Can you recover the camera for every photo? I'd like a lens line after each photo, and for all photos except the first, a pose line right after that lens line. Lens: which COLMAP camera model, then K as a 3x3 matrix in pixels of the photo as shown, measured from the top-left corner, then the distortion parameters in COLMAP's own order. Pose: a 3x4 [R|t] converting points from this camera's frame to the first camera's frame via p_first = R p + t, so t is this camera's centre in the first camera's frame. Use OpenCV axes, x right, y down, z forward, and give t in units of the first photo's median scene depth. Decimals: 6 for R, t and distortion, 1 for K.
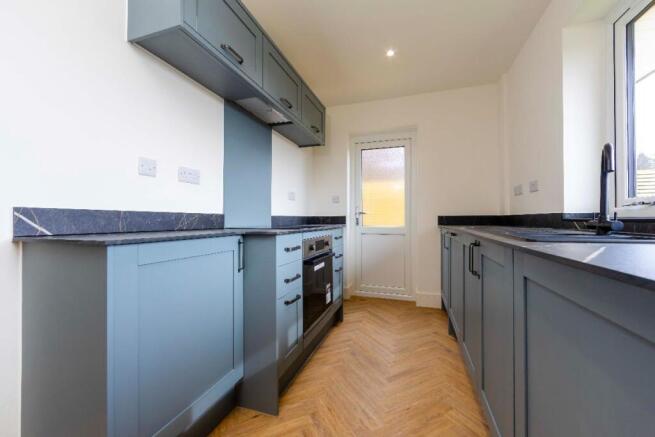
lens RADIAL K [[256.3, 0, 331.1], [0, 256.3, 216.6], [0, 0, 1]] dist [-0.000531, -0.000081]
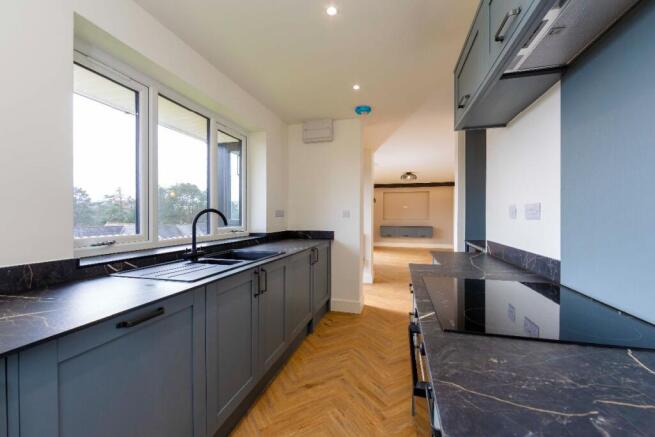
lens RADIAL K [[256.3, 0, 331.1], [0, 256.3, 216.6], [0, 0, 1]] dist [-0.000531, -0.000081]
pose [[-0.998459, -0.003659, -0.055382, 0.202682], [-0.003549, 0.999992, -0.002095, -0.132379], [0.055389, -0.001896, -0.998463, 1.810244]]
